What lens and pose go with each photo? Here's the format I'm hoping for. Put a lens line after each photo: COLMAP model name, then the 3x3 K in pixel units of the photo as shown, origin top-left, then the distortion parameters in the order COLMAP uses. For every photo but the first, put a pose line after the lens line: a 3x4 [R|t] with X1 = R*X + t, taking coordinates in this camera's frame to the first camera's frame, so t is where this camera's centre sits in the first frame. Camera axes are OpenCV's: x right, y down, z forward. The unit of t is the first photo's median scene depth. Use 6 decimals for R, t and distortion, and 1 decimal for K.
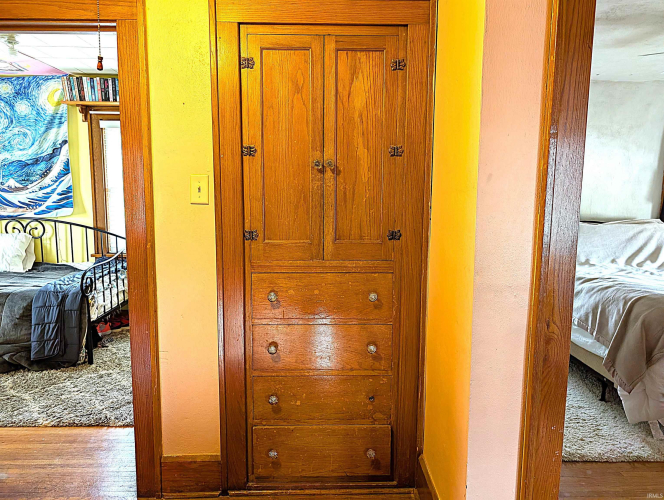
lens RADIAL K [[482.7, 0, 332.9], [0, 482.7, 248.6], [0, 0, 1]] dist [0.008606, 0.001011]
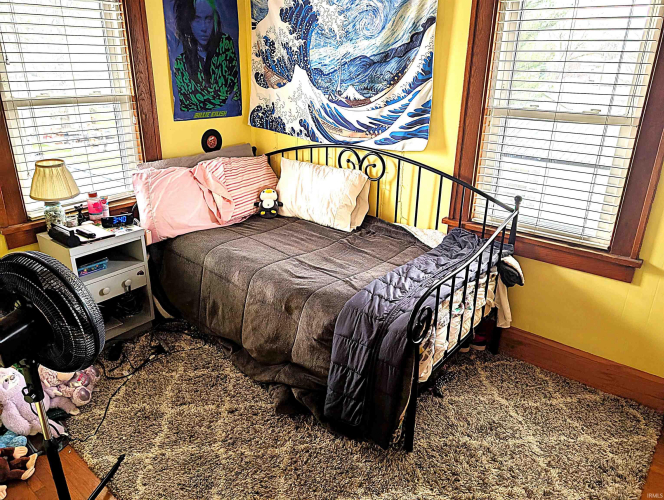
lens RADIAL K [[482.7, 0, 333.4], [0, 482.7, 250.4], [0, 0, 1]] dist [0.008606, 0.001011]
pose [[0.759026, 0.242650, -0.604153, -0.230899], [-0.089134, 0.957943, 0.272763, -0.105729], [0.644930, -0.153183, 0.748732, 0.456638]]
